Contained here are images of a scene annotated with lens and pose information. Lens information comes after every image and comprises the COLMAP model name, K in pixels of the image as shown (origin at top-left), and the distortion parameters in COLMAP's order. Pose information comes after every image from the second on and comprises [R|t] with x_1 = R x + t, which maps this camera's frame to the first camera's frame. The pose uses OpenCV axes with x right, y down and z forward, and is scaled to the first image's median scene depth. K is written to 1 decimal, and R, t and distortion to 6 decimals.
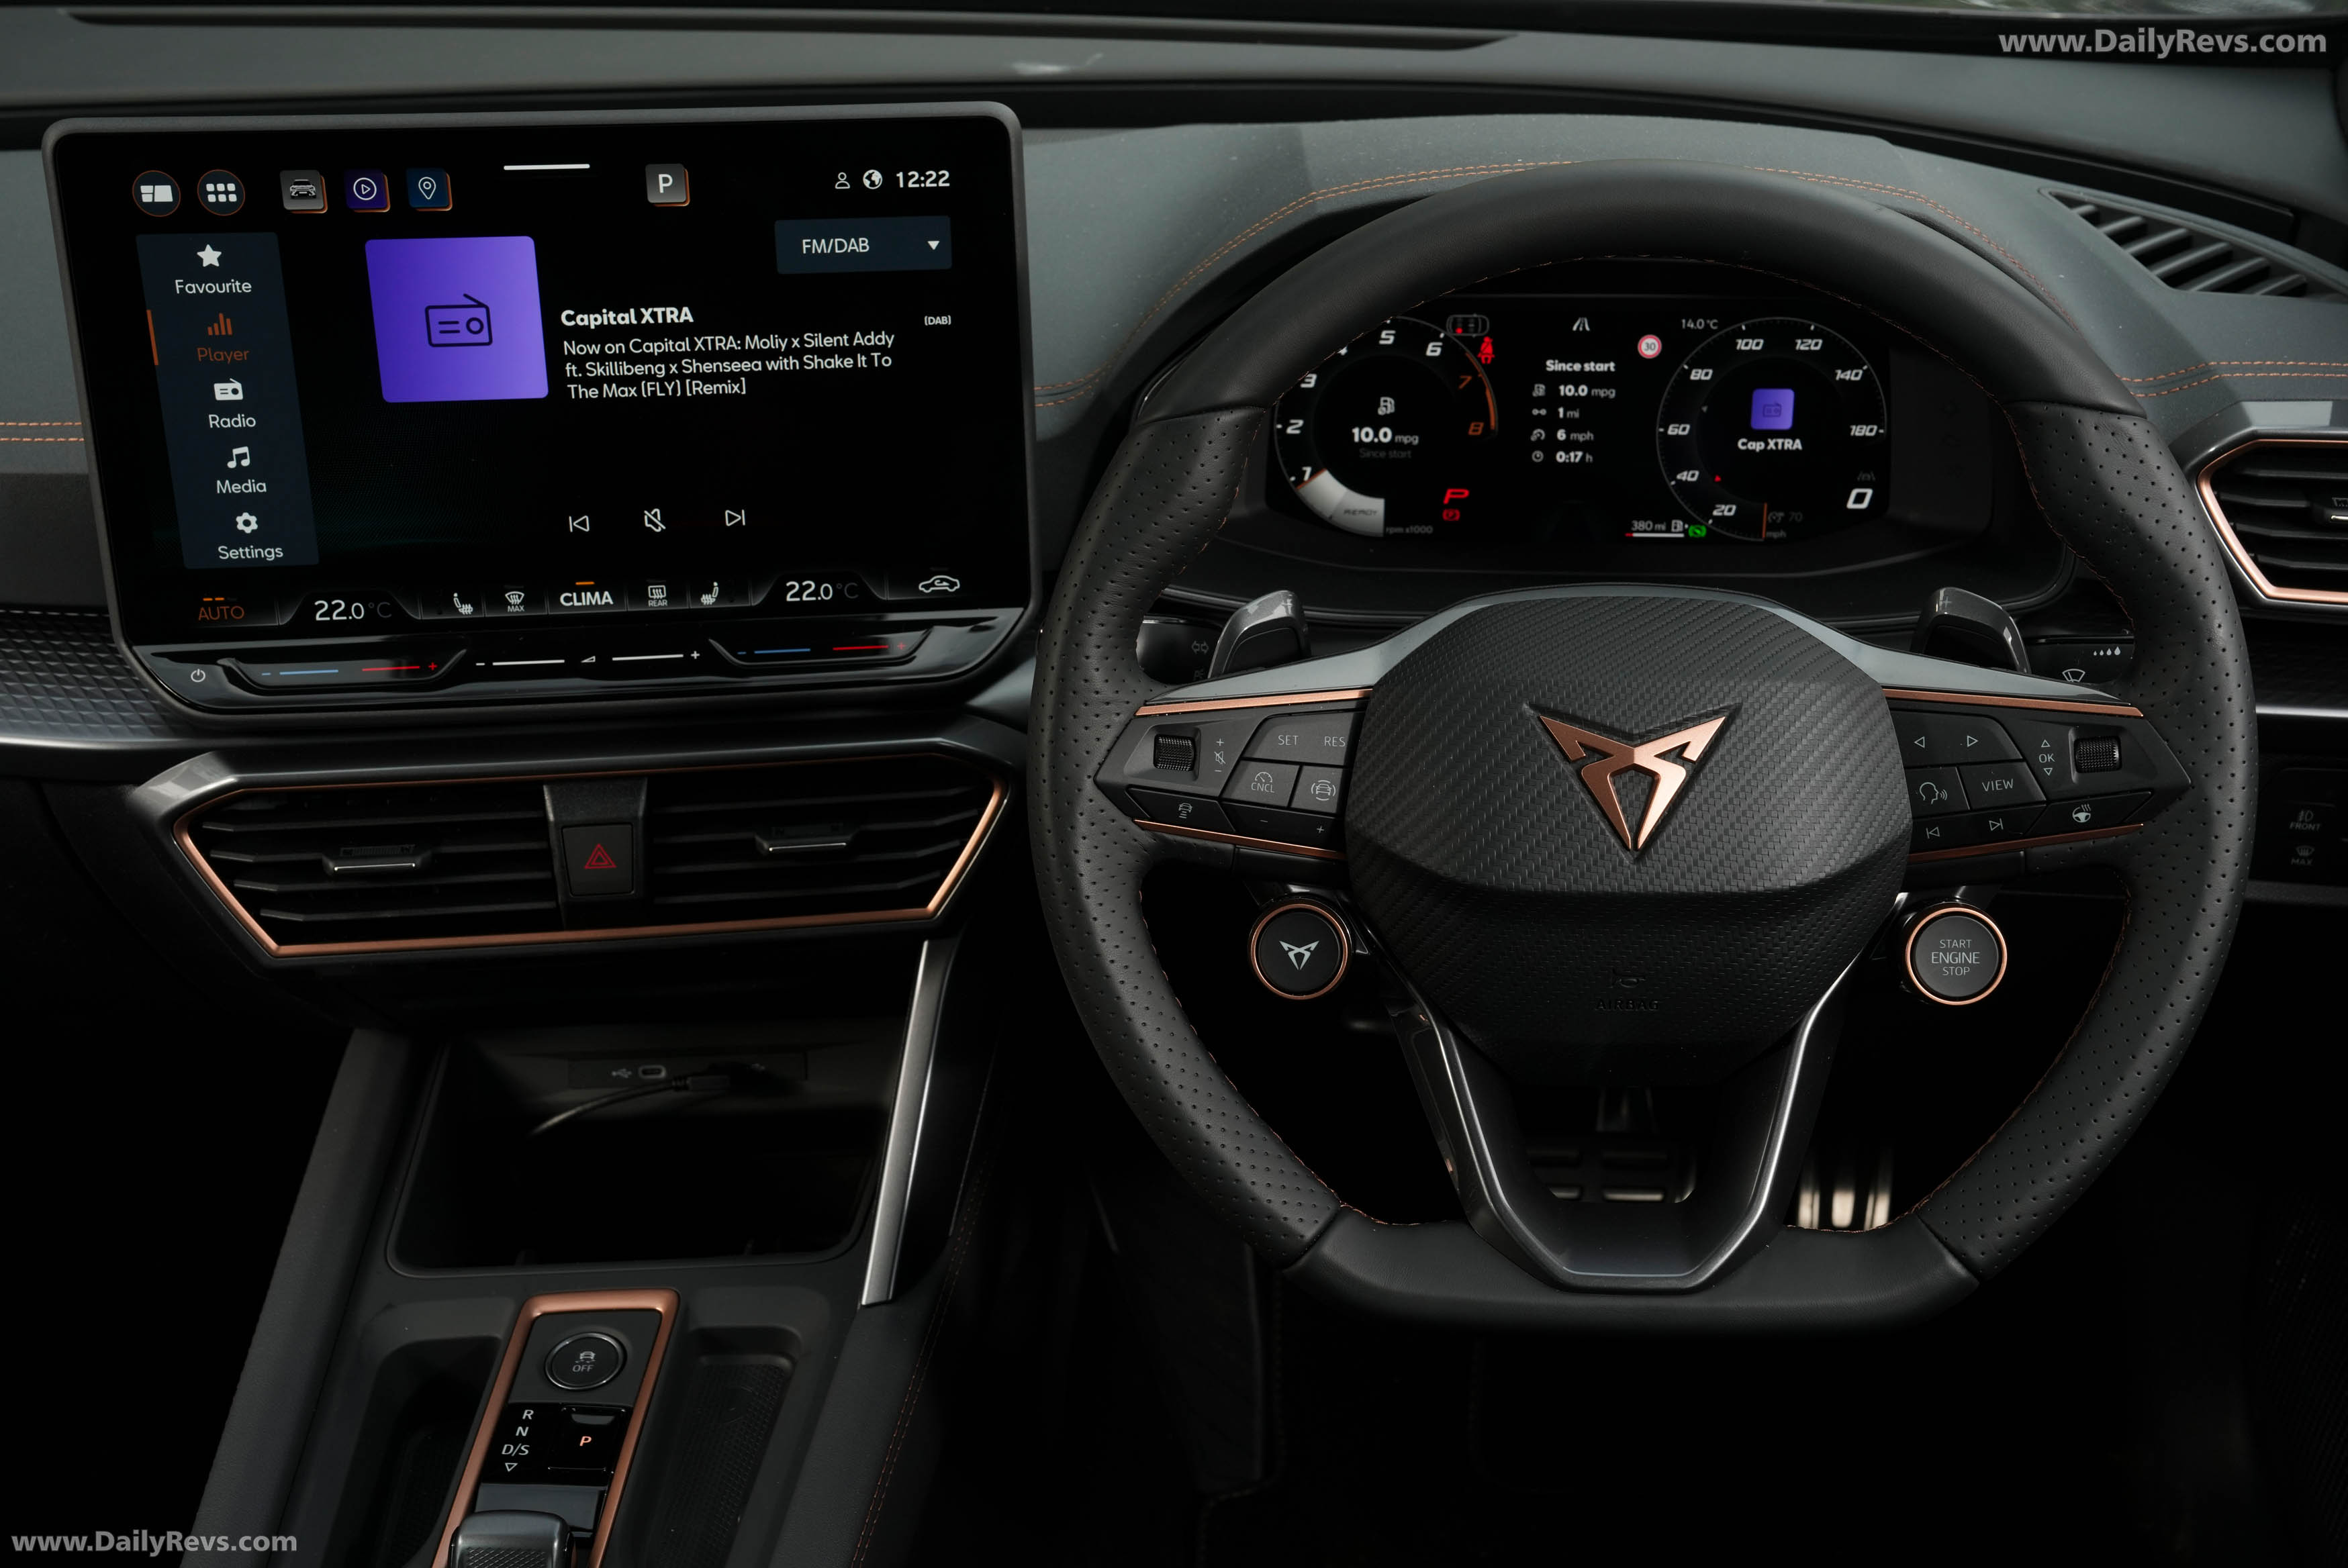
lens RADIAL K [[2874.5, 0, 1153.3], [0, 2874.5, 784.3], [0, 0, 1]] dist [0.076693, 0.095645]
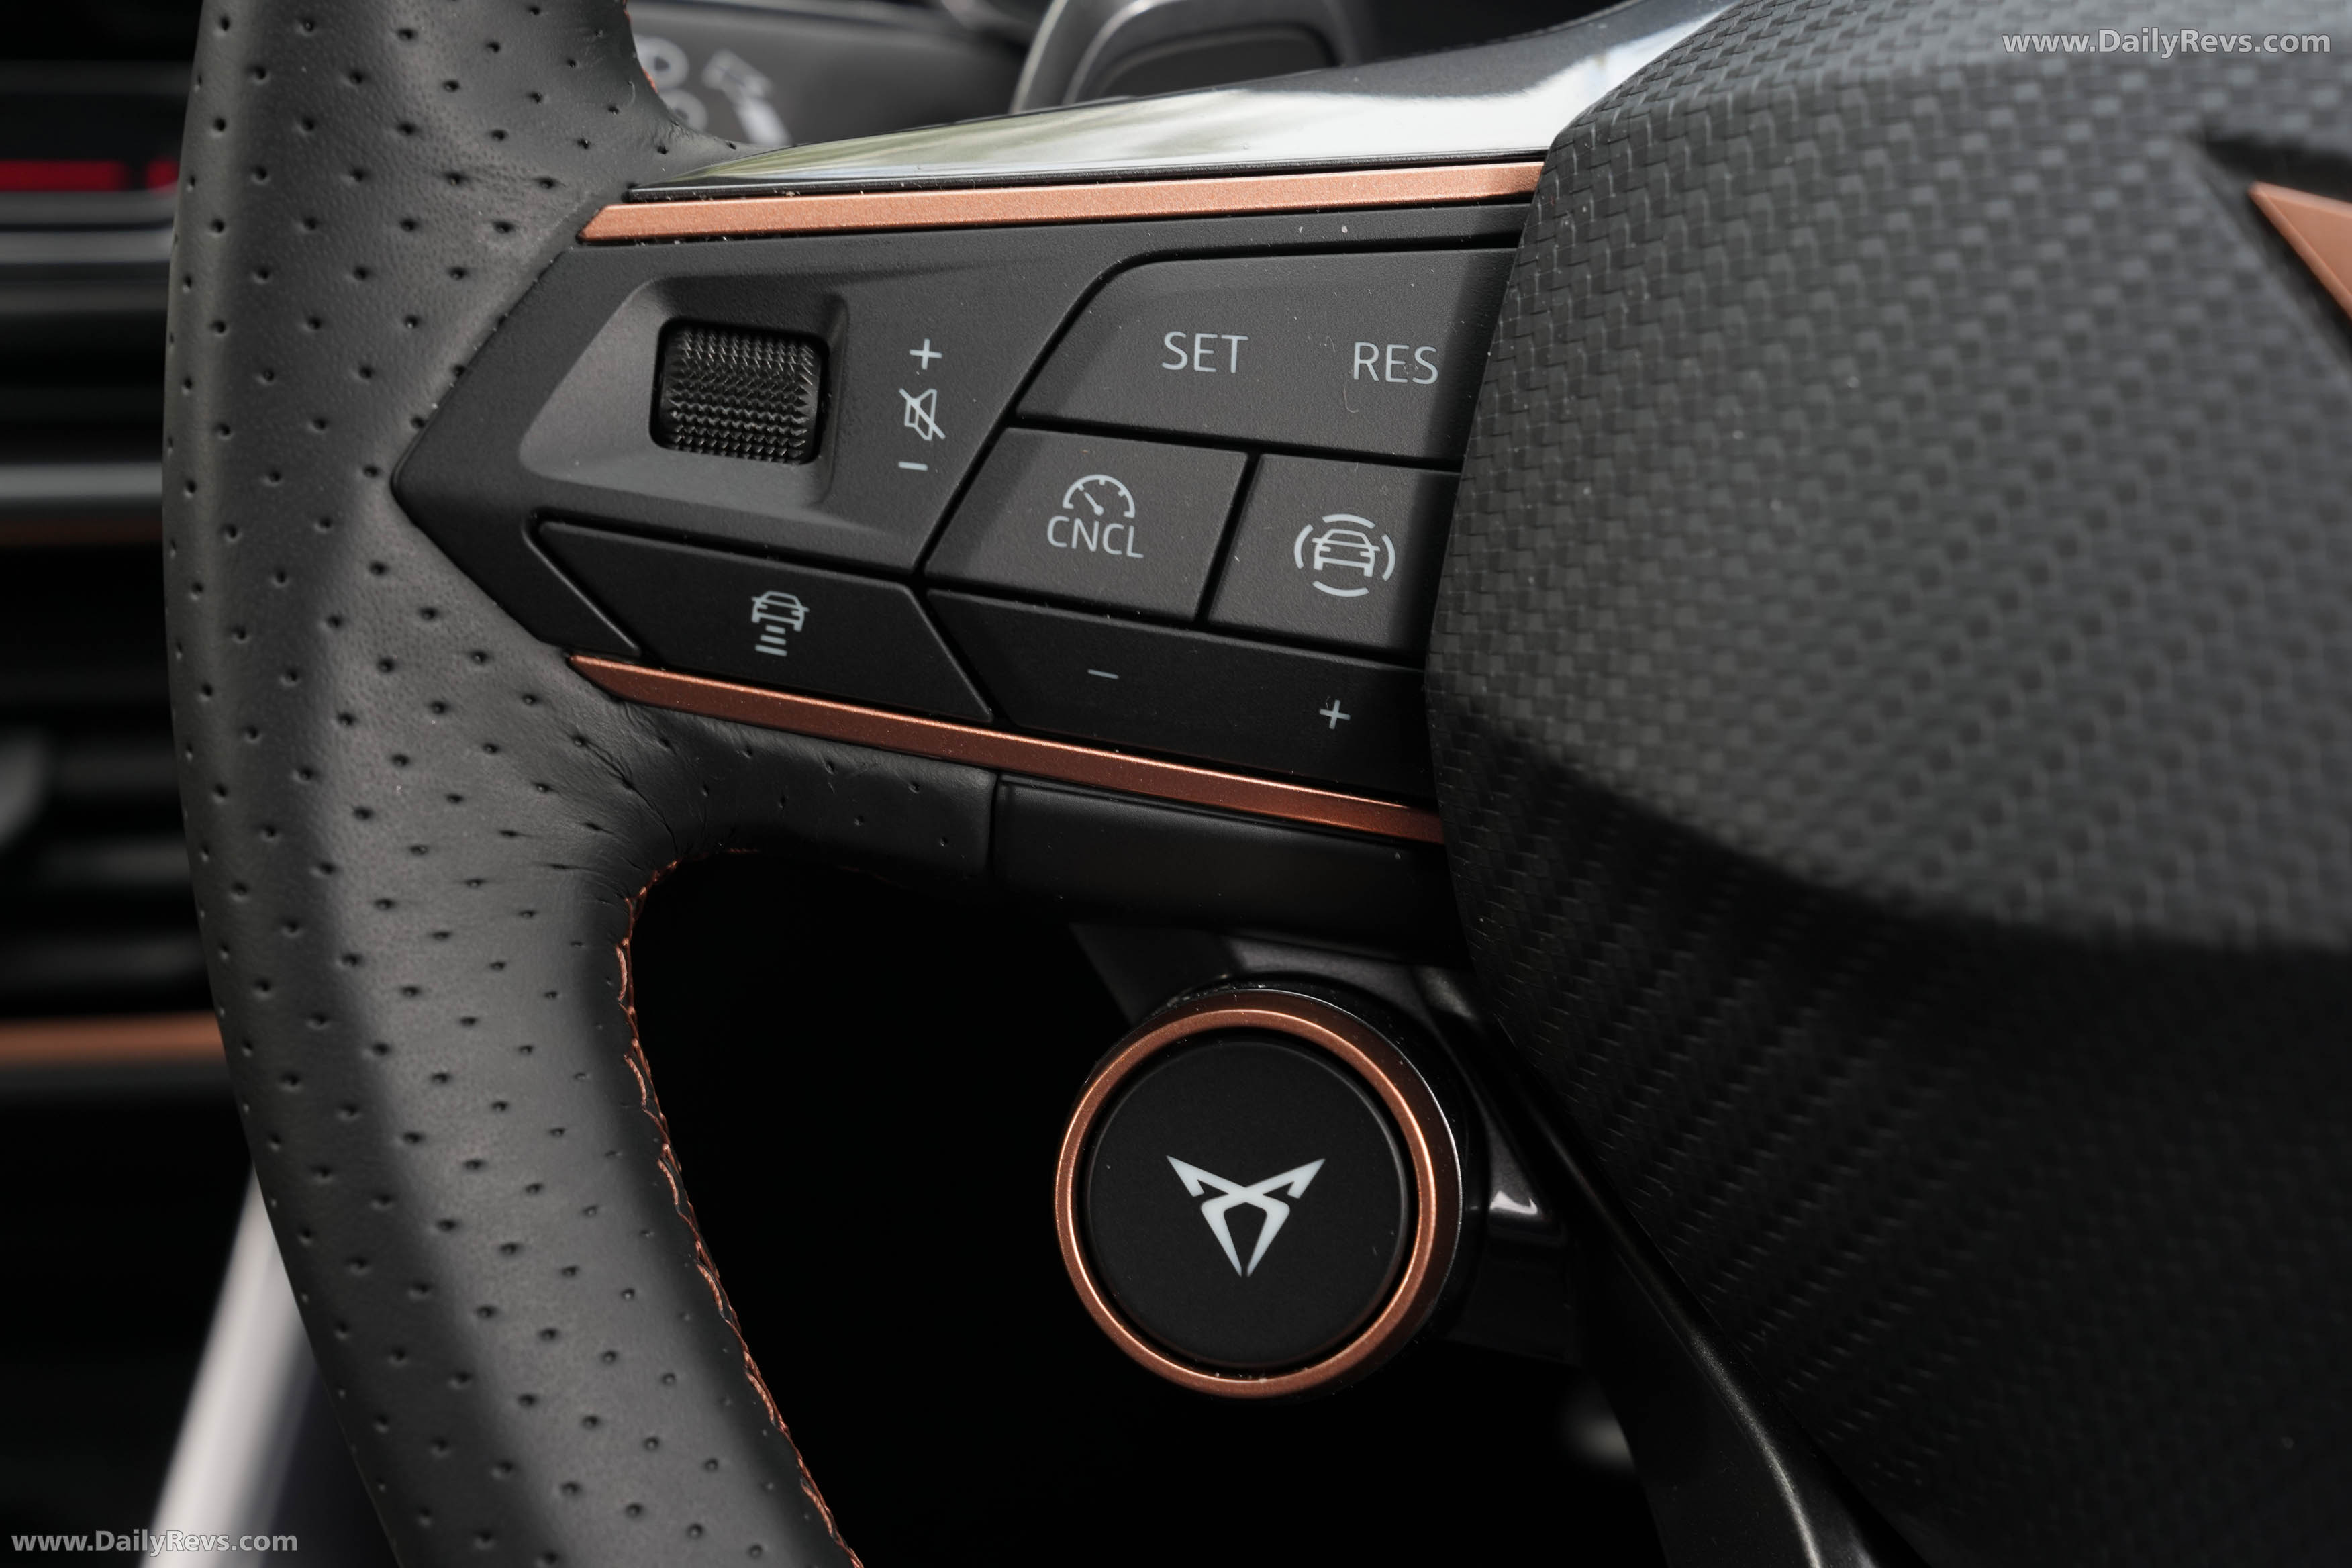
lens RADIAL K [[4145.7, 0, 1174.1], [0, 4145.7, 798.2], [0, 0, 1]] dist [0.257440, 0.148047]
pose [[0.994138, 0.008208, -0.107807, 0.075827], [-0.013419, 0.998771, -0.047703, 0.036909], [0.107283, 0.048870, 0.993027, 0.581906]]
